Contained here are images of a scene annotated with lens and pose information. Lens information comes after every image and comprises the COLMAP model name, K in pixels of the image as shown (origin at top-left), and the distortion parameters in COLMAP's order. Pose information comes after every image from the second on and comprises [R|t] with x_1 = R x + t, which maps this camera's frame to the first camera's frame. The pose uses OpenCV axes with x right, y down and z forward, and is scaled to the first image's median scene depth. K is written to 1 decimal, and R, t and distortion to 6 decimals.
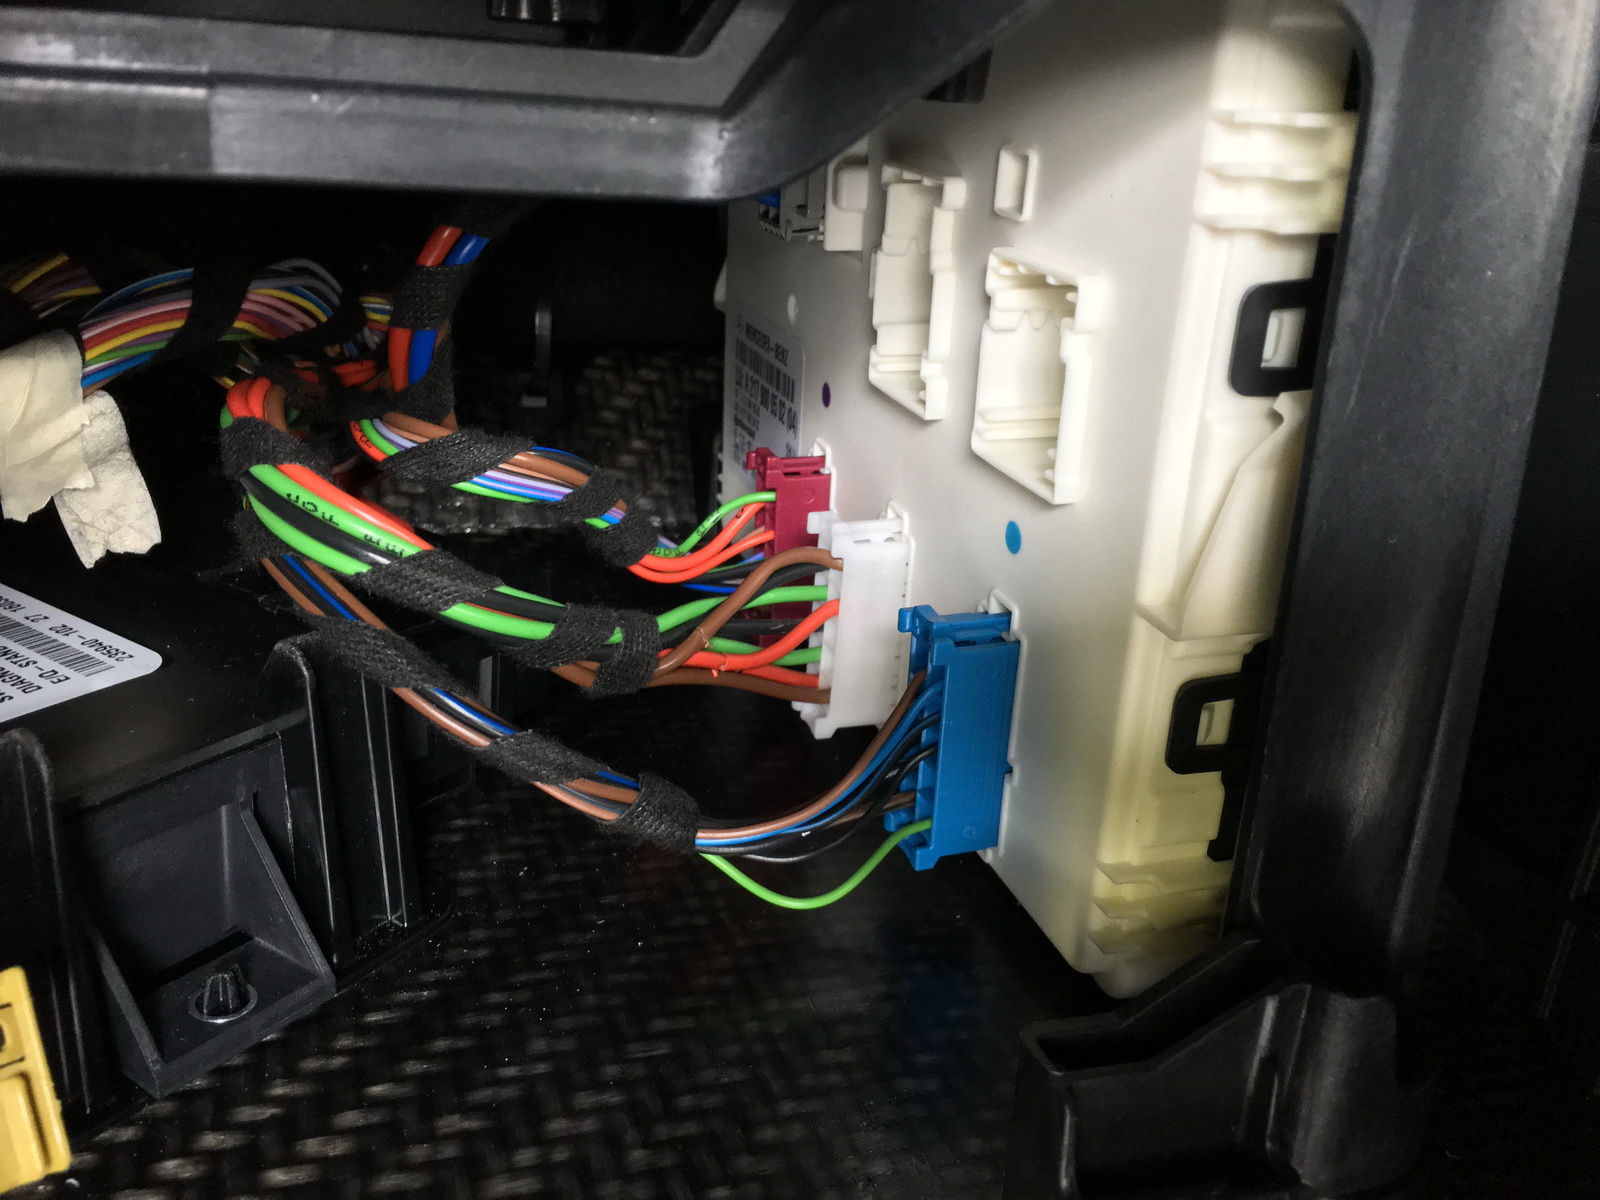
lens RADIAL K [[1416.3, 0, 797.5], [0, 1416.3, 573.9], [0, 0, 1]] dist [0.068974, -0.096320]
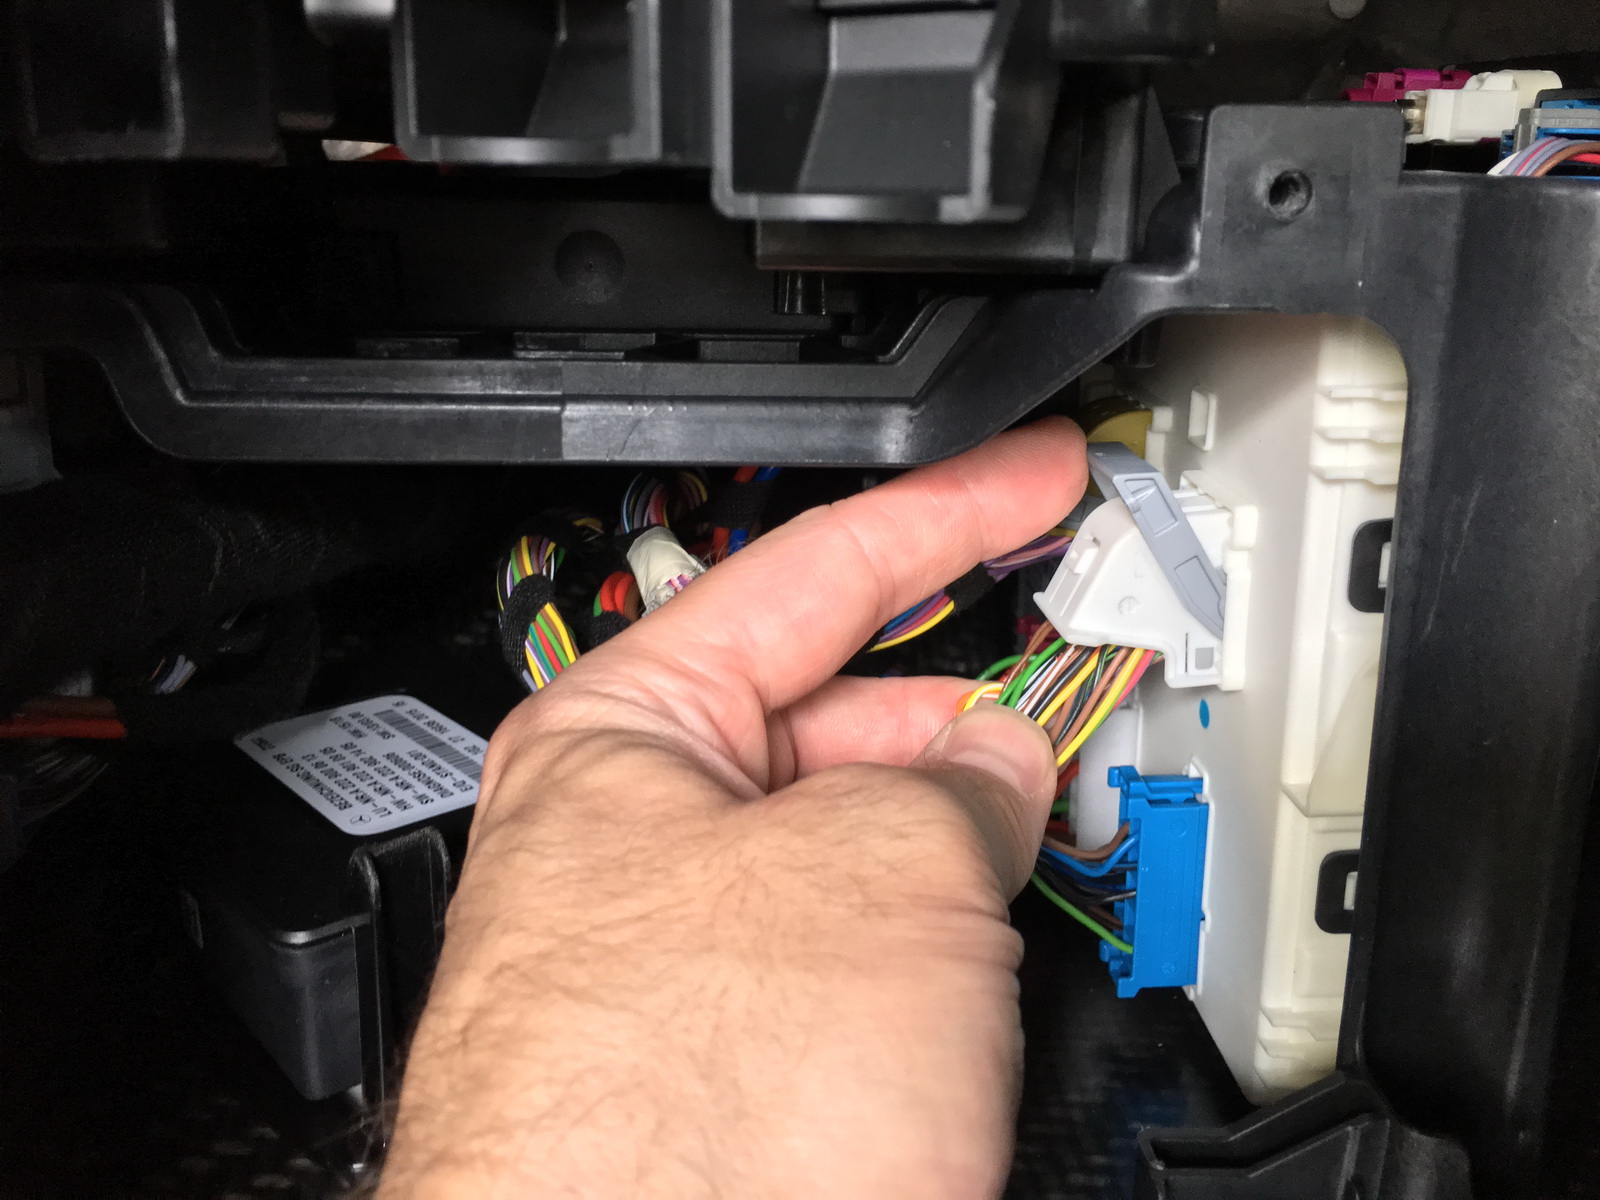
lens RADIAL K [[1416.3, 0, 797.5], [0, 1416.3, 573.9], [0, 0, 1]] dist [0.068974, -0.096320]
pose [[0.961416, 0.016710, -0.274589, 0.204978], [-0.039181, 0.996295, -0.076555, -0.051098], [0.272293, 0.084360, 0.958509, -0.296585]]
